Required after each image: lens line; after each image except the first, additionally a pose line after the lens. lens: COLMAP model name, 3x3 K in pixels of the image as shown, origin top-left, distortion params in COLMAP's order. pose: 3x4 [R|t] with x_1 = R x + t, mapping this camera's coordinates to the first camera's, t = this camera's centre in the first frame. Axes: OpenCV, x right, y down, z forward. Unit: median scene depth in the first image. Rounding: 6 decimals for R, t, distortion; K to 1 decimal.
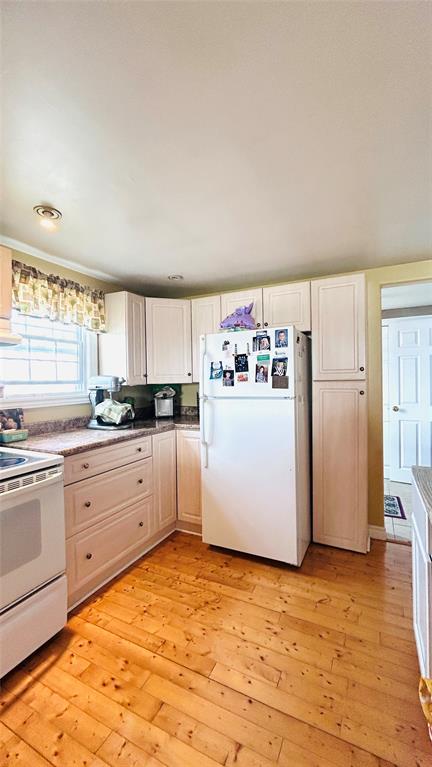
lens RADIAL K [[310.9, 0, 218.9], [0, 310.9, 384.2], [0, 0, 1]] dist [0.000597, 0.000412]
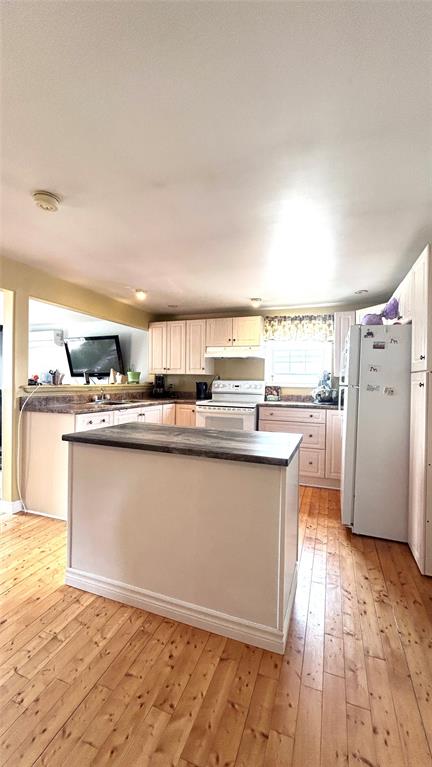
lens RADIAL K [[310.9, 0, 215.6], [0, 310.9, 383.2], [0, 0, 1]] dist [0.000597, 0.000412]
pose [[0.104085, 0.031049, -0.994084, 1.764563], [-0.031217, 0.999122, 0.027937, 0.017807], [0.994078, 0.028125, 0.104963, 0.475835]]
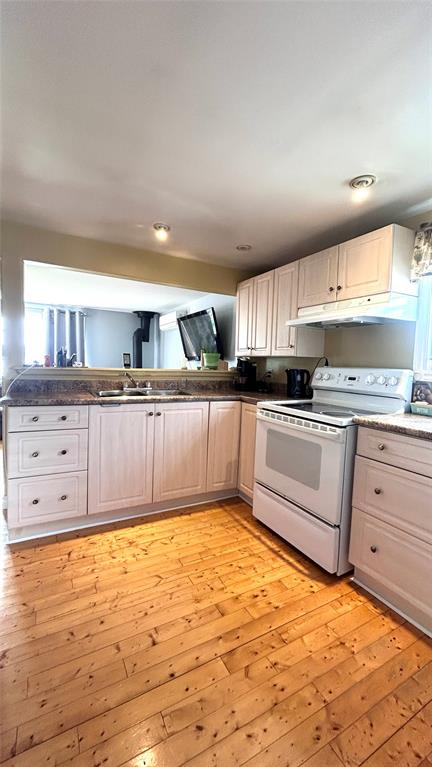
lens RADIAL K [[310.9, 0, 215.8], [0, 310.9, 382.6], [0, 0, 1]] dist [0.000597, 0.000412]
pose [[-0.571133, 0.054782, -0.819027, 0.596058], [-0.033121, 0.995420, 0.089677, 0.025787], [0.820189, 0.078344, -0.566703, 1.242151]]
